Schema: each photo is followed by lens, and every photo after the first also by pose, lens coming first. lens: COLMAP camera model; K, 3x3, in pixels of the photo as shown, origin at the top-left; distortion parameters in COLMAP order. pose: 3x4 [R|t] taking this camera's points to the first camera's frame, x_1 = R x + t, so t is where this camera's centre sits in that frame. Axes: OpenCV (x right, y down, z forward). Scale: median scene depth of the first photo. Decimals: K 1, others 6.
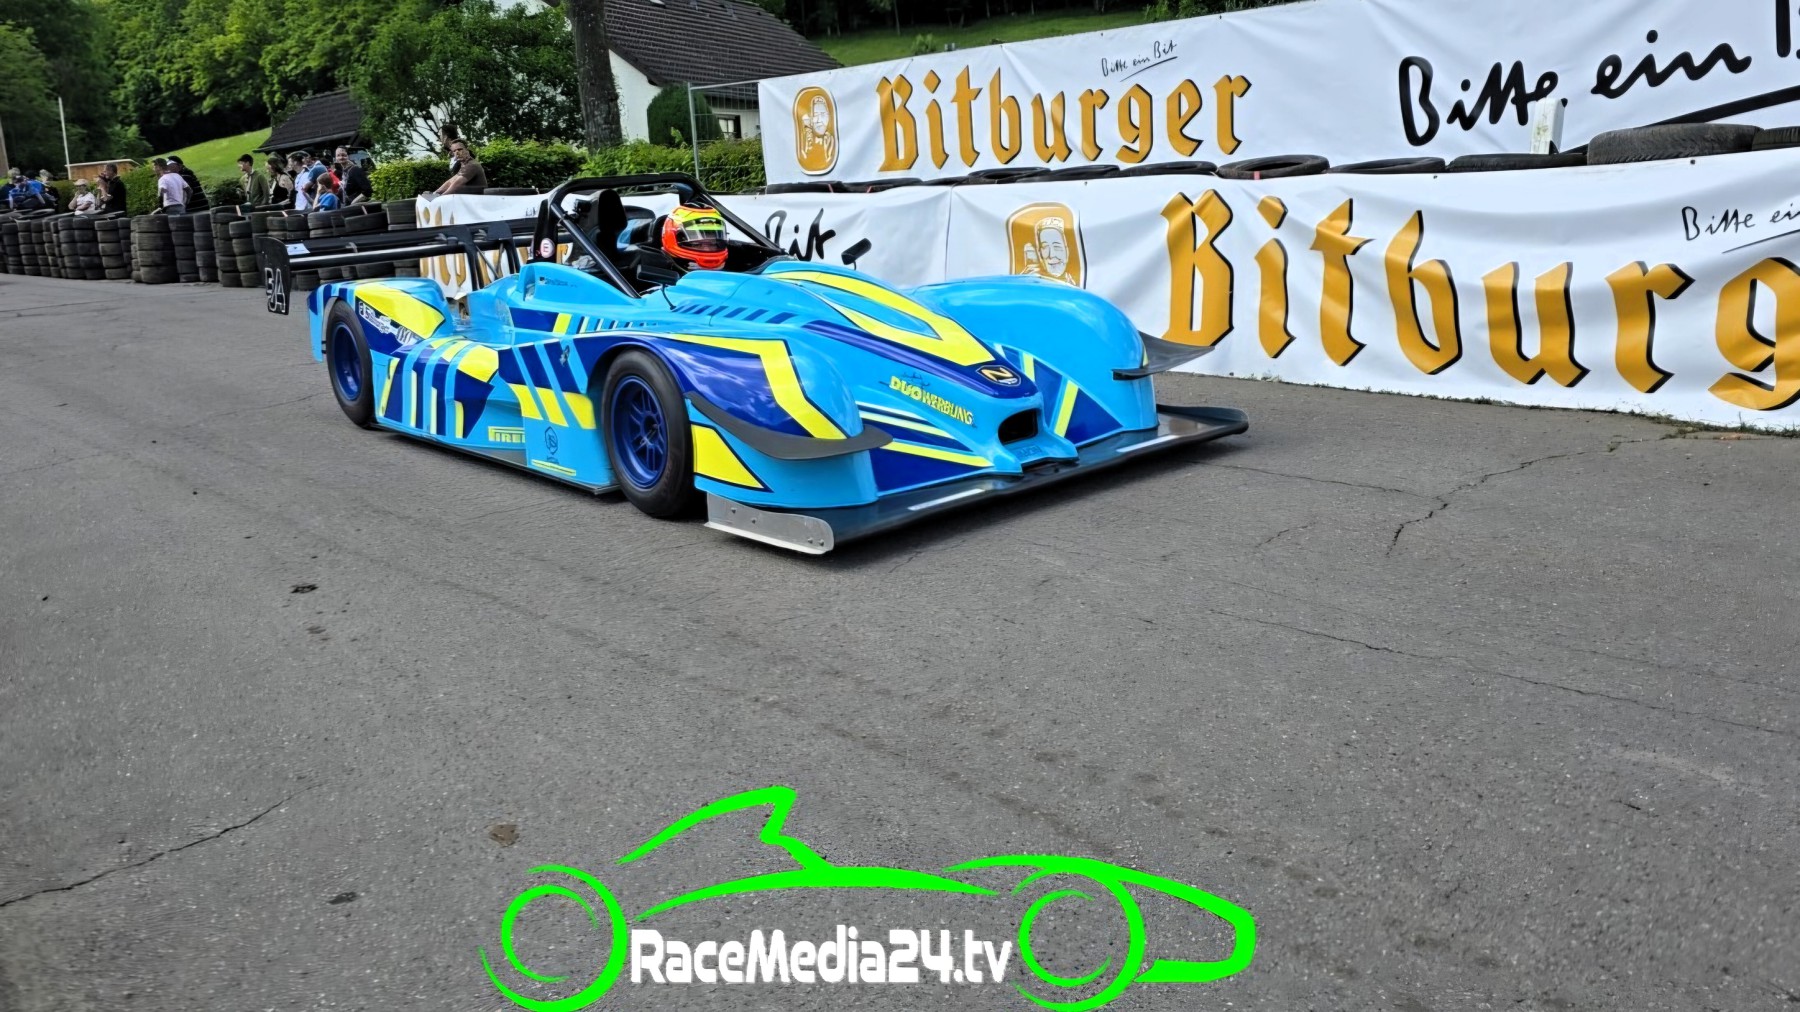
lens RADIAL K [[1451.8, 0, 896.5], [0, 1451.8, 440.9], [0, 0, 1]] dist [0.072537, -0.081562]
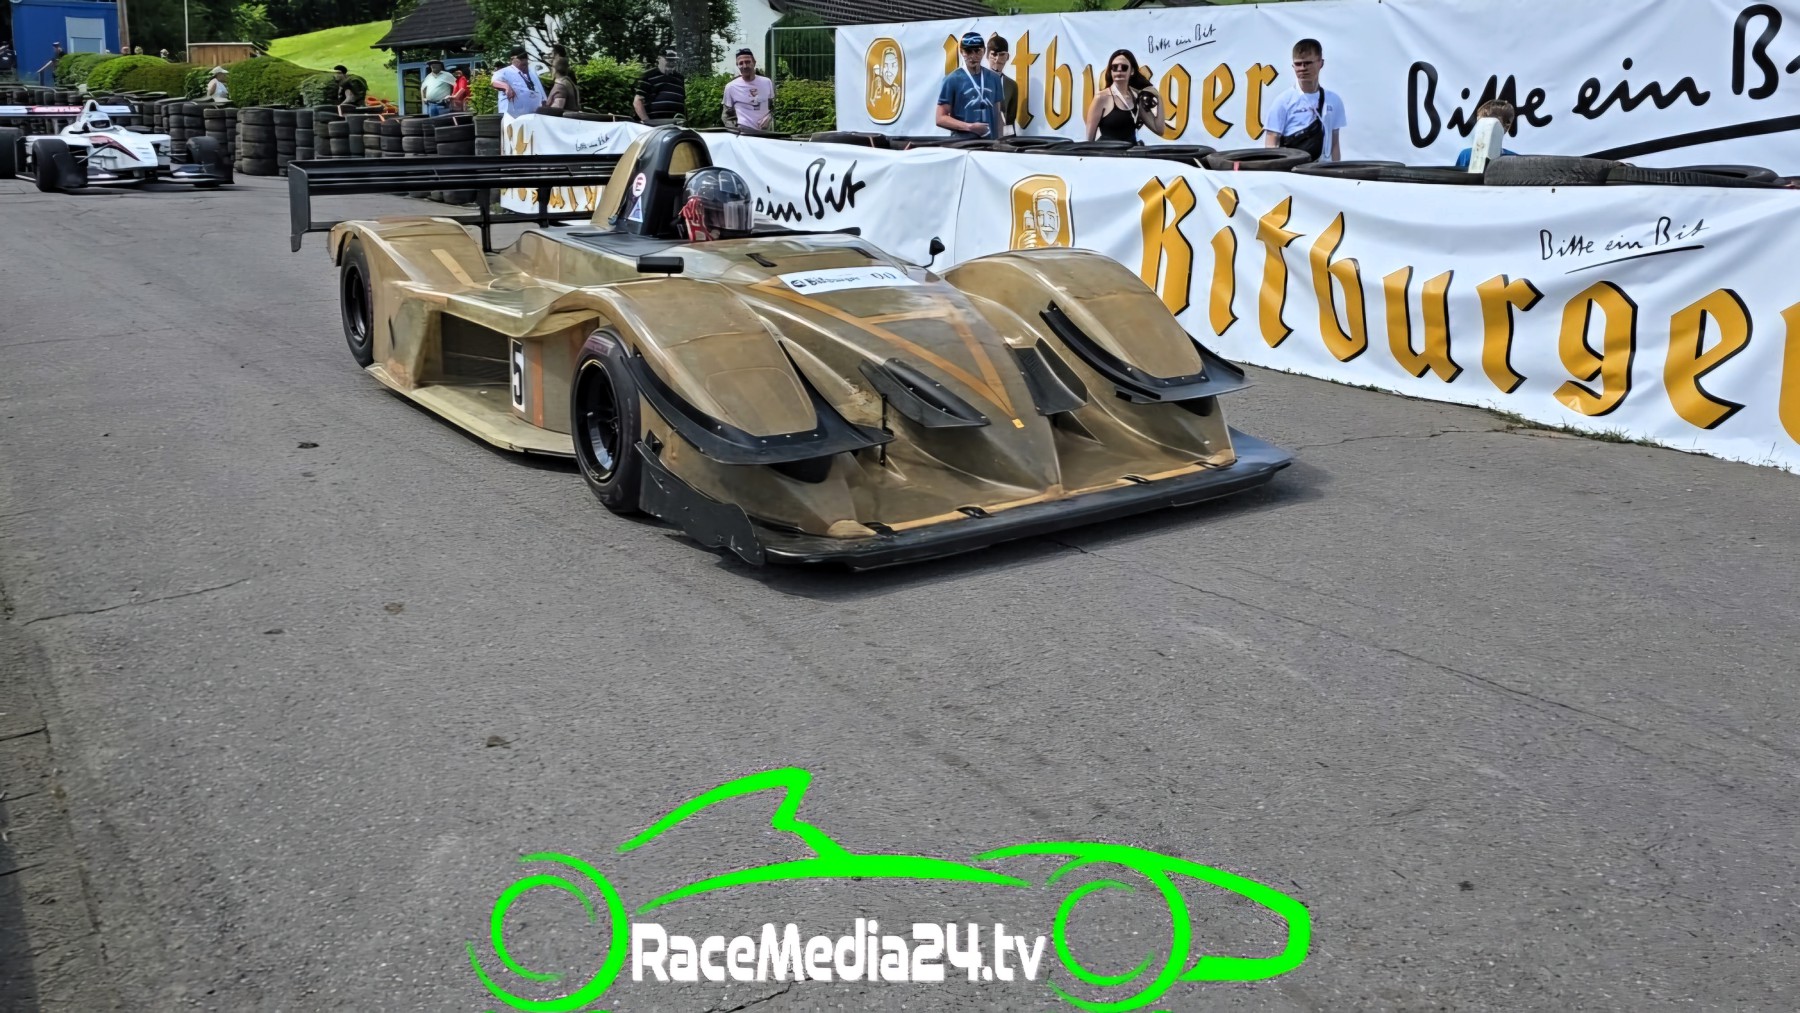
lens RADIAL K [[1552.7, 0, 906.9], [0, 1552.7, 376.0], [0, 0, 1]] dist [0.086415, -0.112007]
pose [[0.993476, 0.089828, -0.070254, 0.079030], [-0.090770, 0.995818, -0.010336, 0.004531], [0.069032, 0.016646, 0.997476, -0.121086]]
